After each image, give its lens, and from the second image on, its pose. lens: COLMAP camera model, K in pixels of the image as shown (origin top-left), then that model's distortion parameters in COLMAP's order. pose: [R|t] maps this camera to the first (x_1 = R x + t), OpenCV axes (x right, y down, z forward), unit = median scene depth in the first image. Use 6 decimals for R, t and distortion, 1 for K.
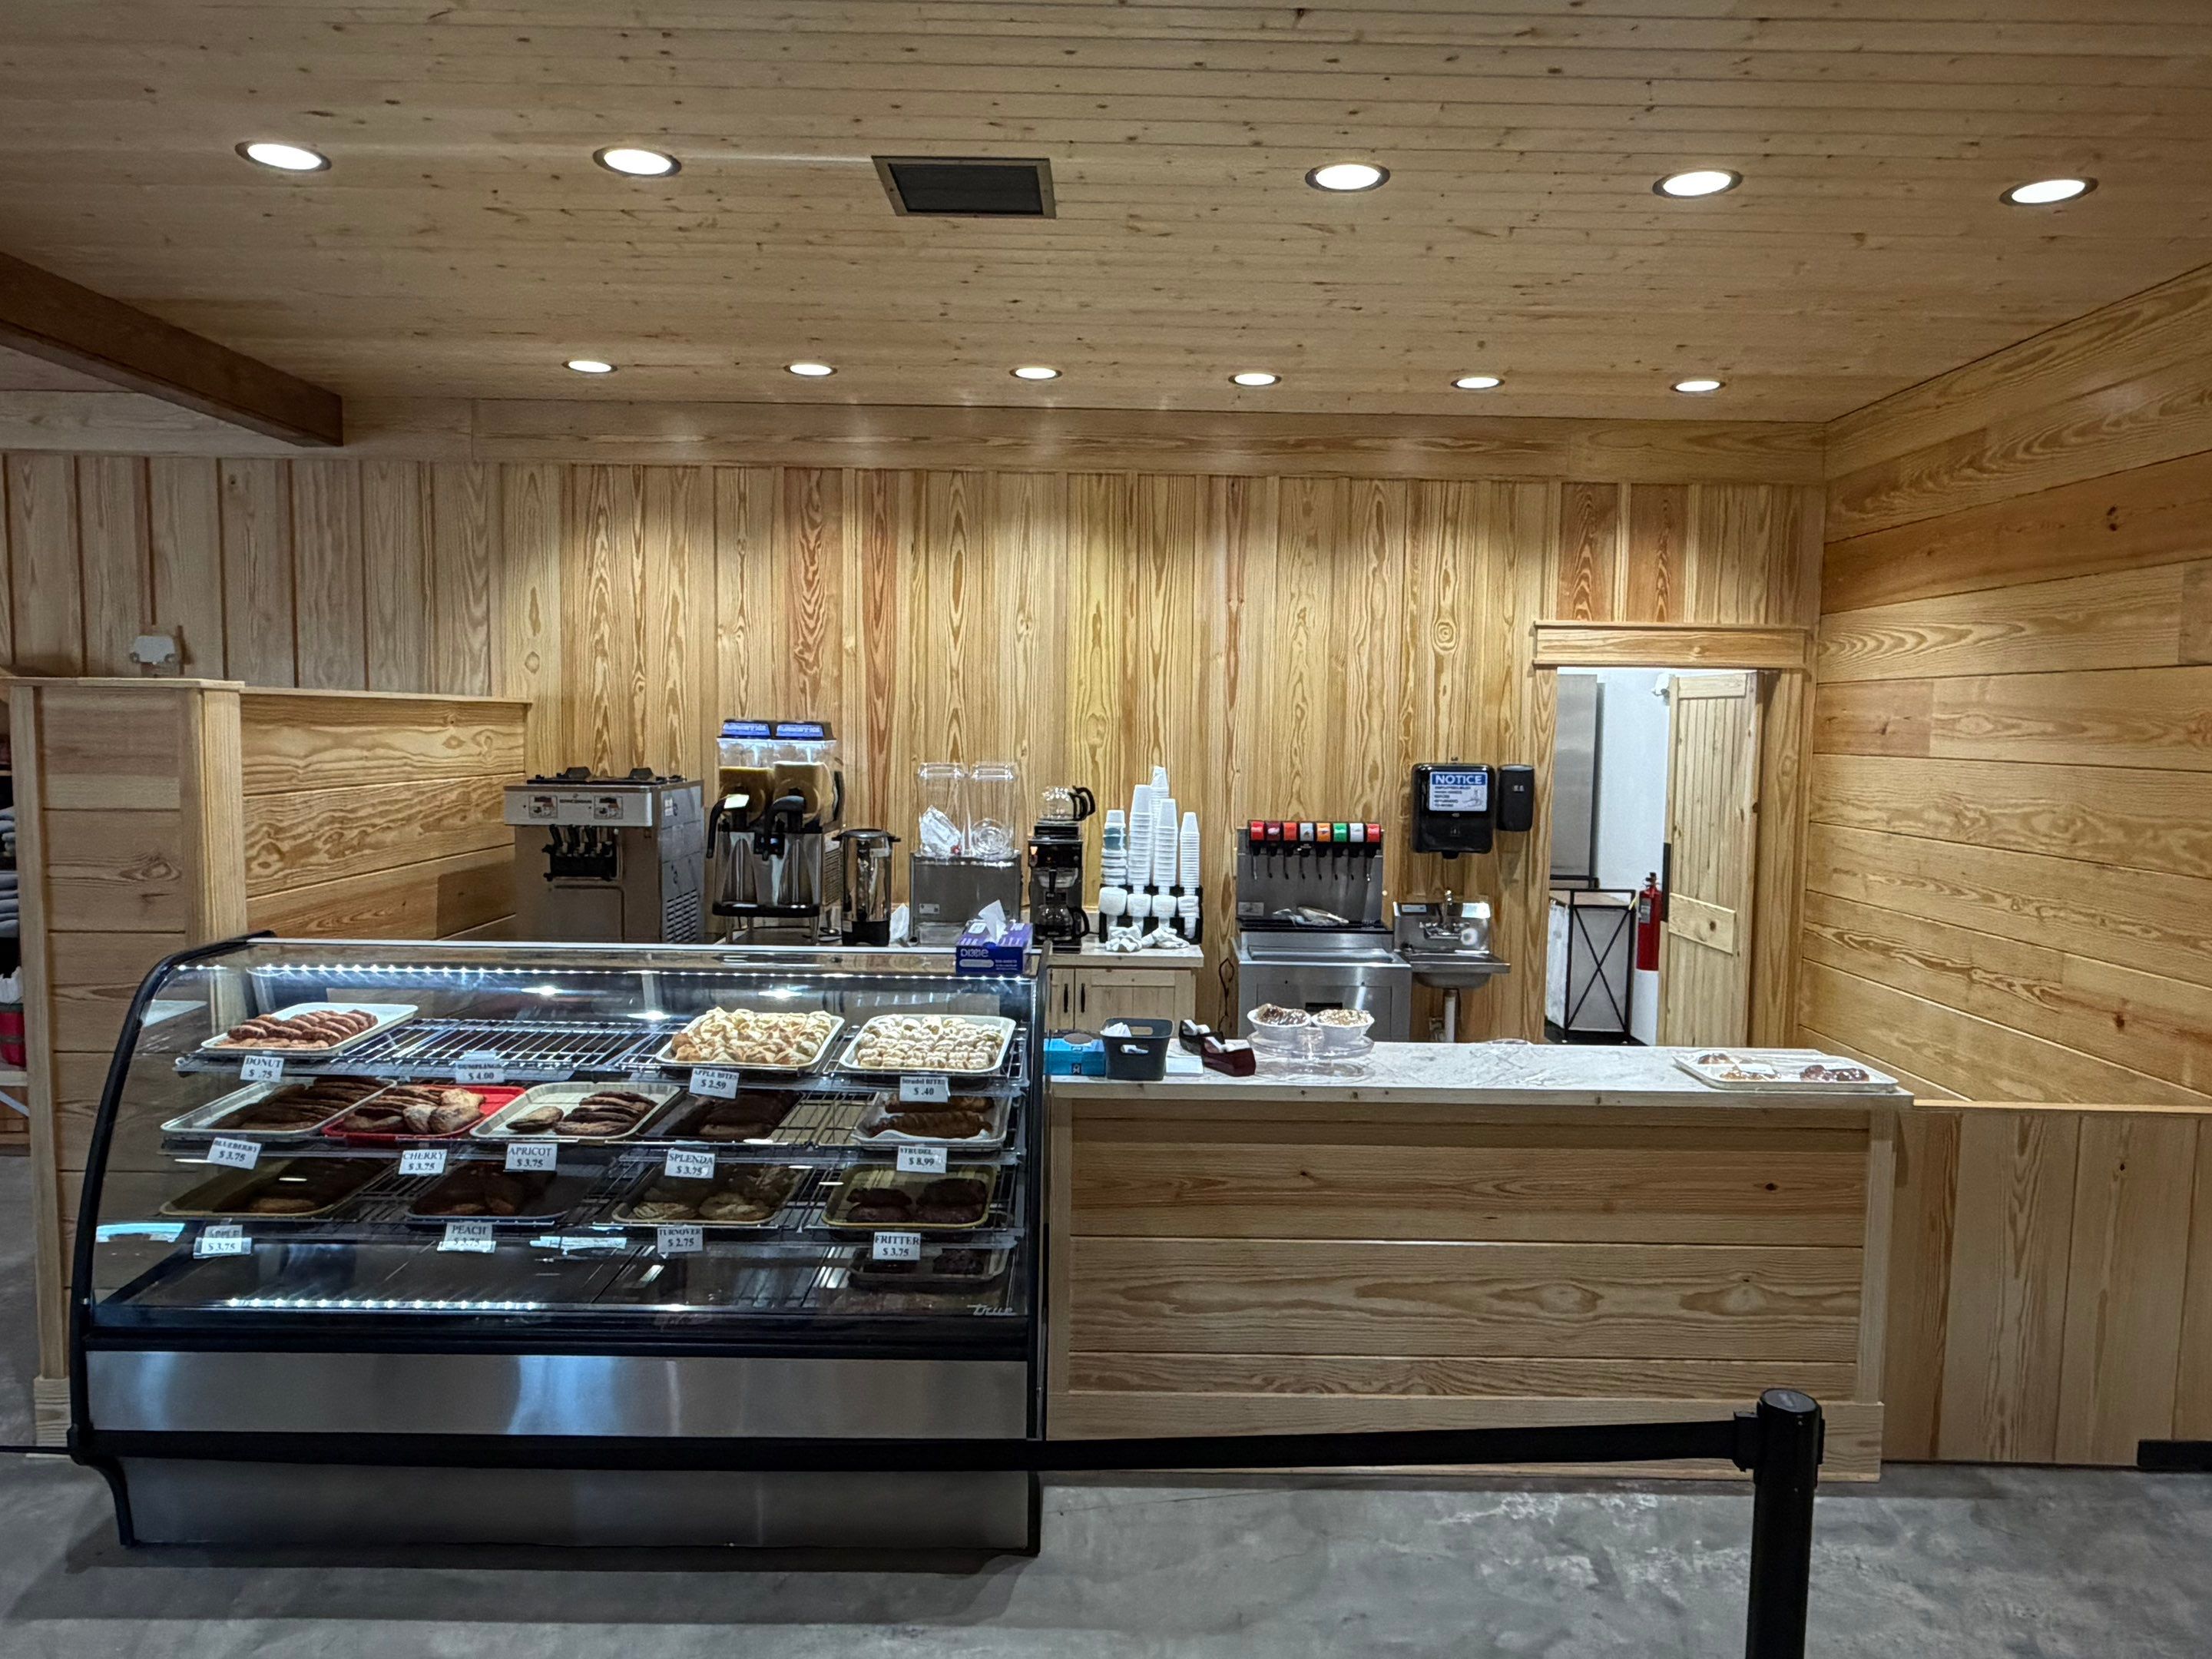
lens RADIAL K [[1457.9, 0, 1105.6], [0, 1457.9, 828.7], [0, 0, 1]] dist [-0.000298, -0.000309]
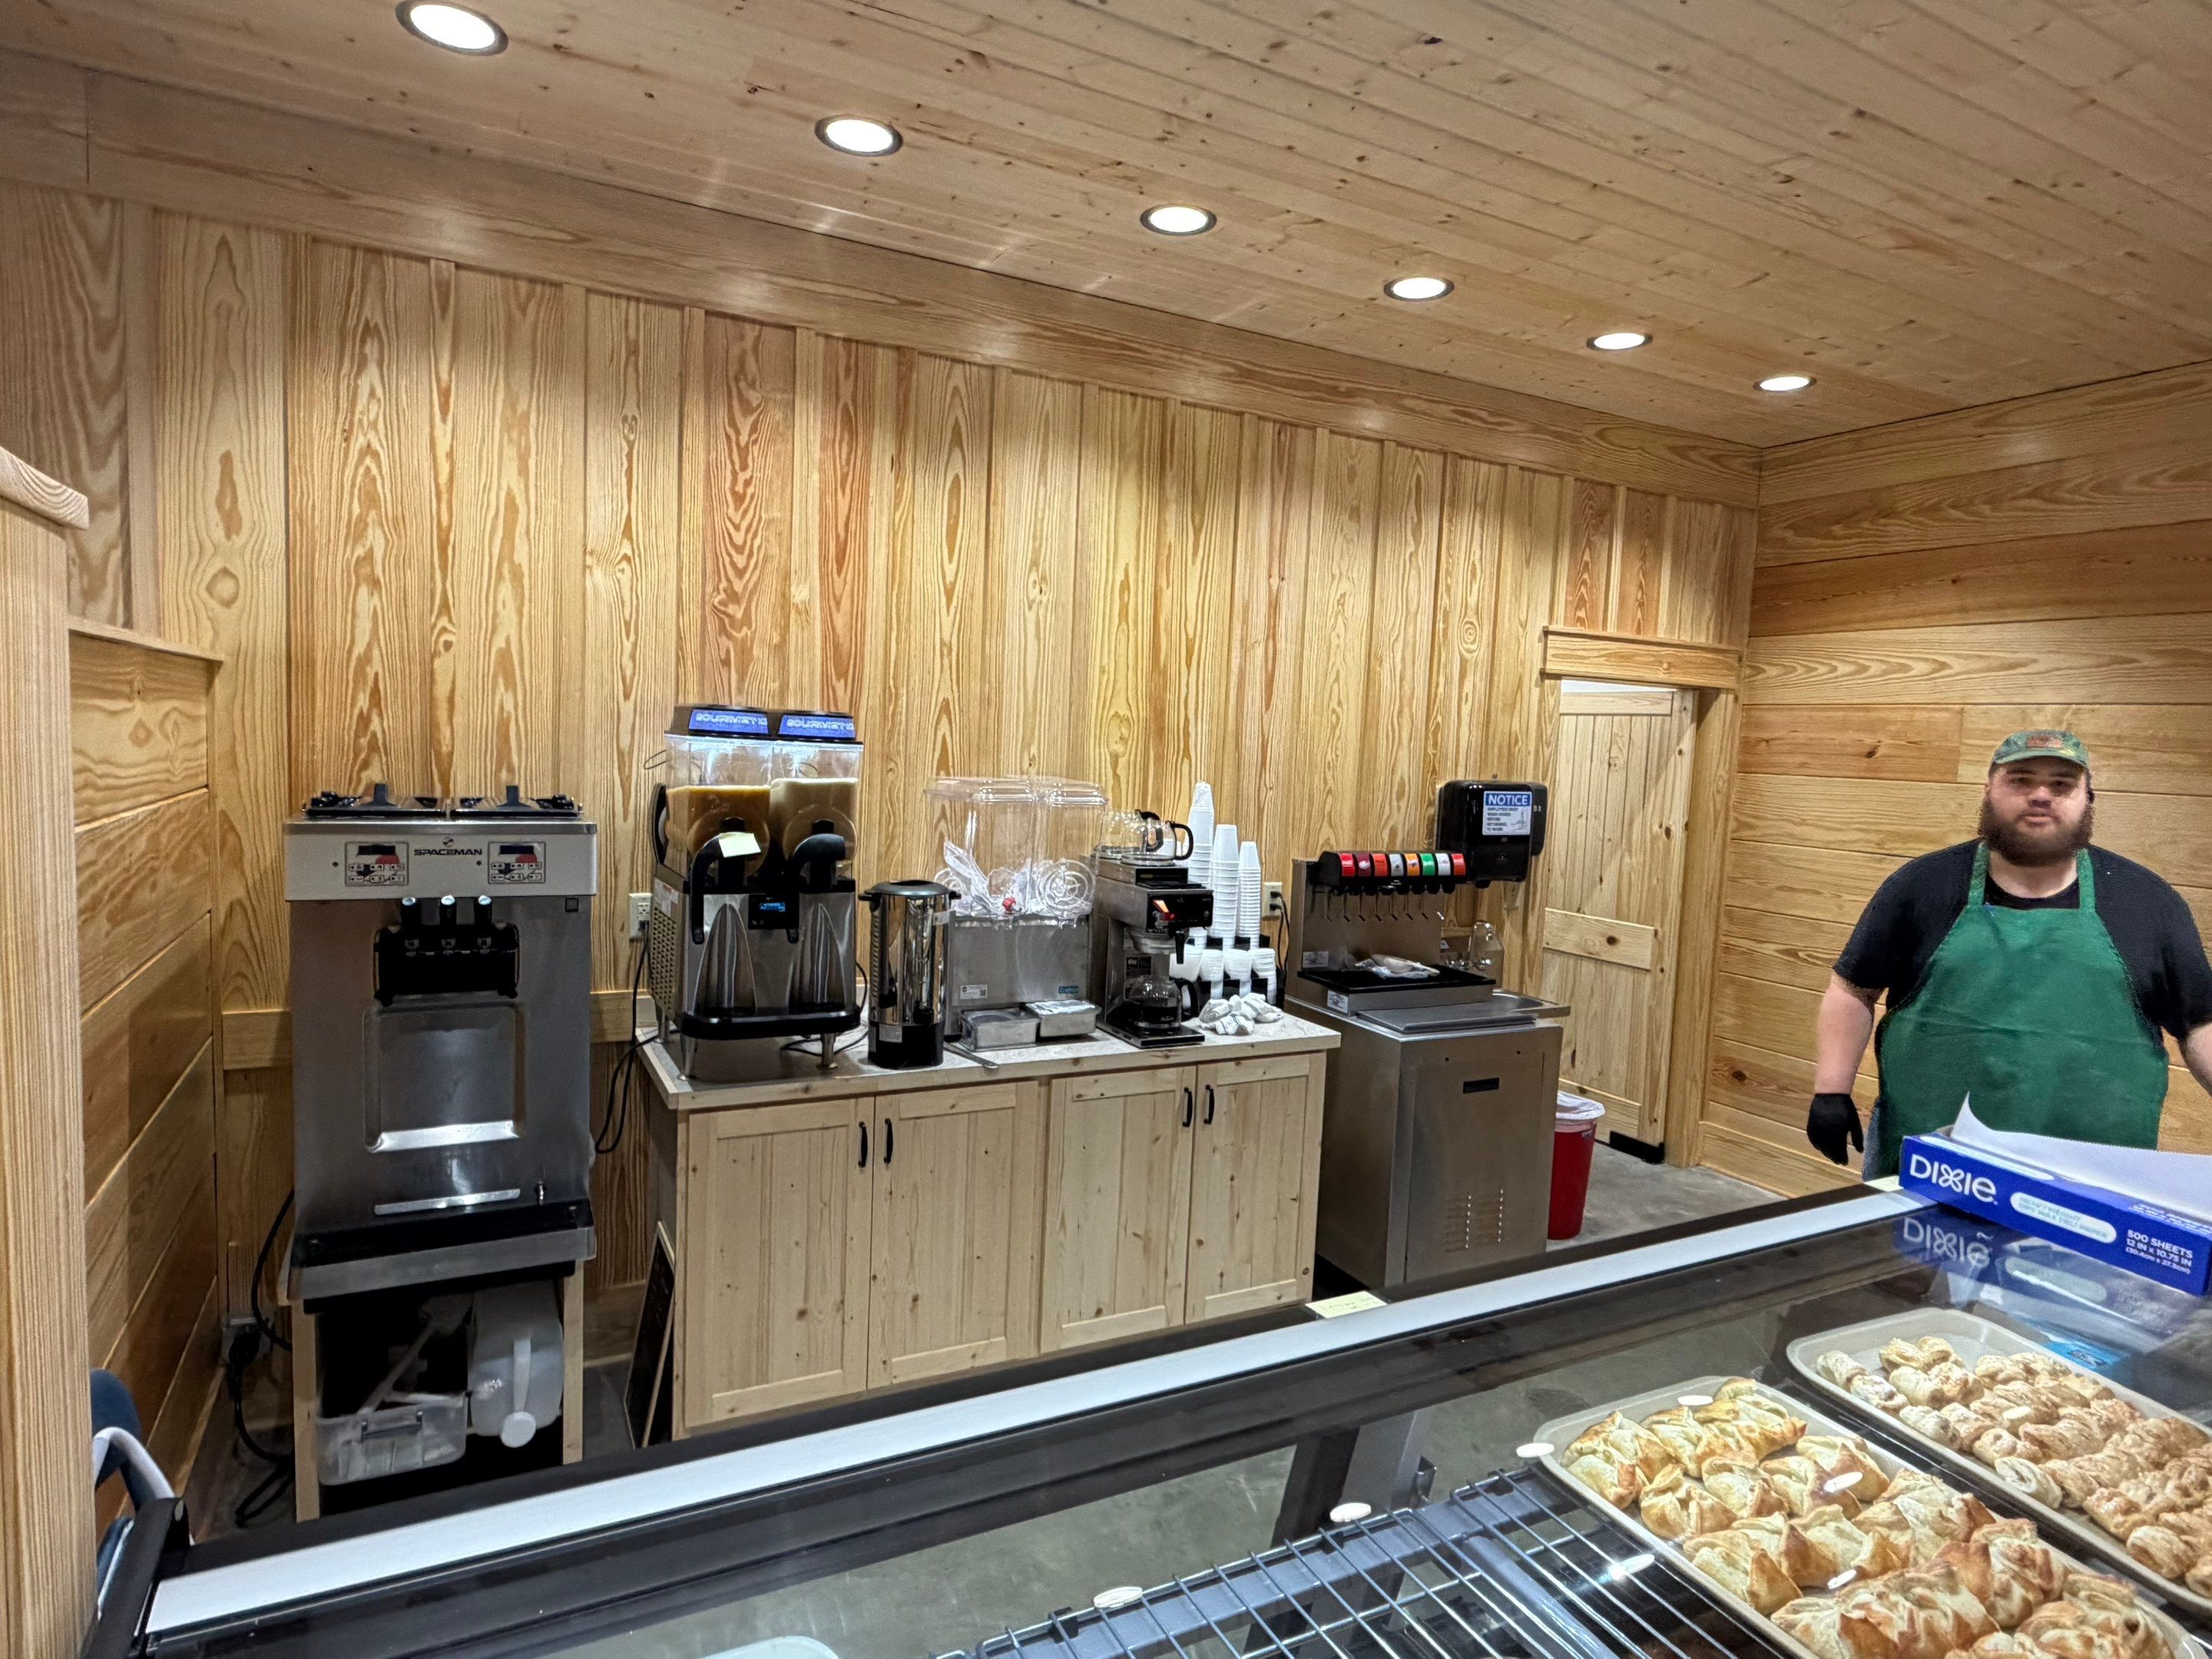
lens RADIAL K [[1236.3, 0, 1103.1], [0, 1236.3, 830.5], [0, 0, 1]] dist [-0.001714, 0.001930]
pose [[0.891843, -0.012280, 0.452179, -0.308829], [0.004264, 0.999815, 0.018743, -0.029559], [-0.452325, -0.014787, 0.891730, 0.431287]]
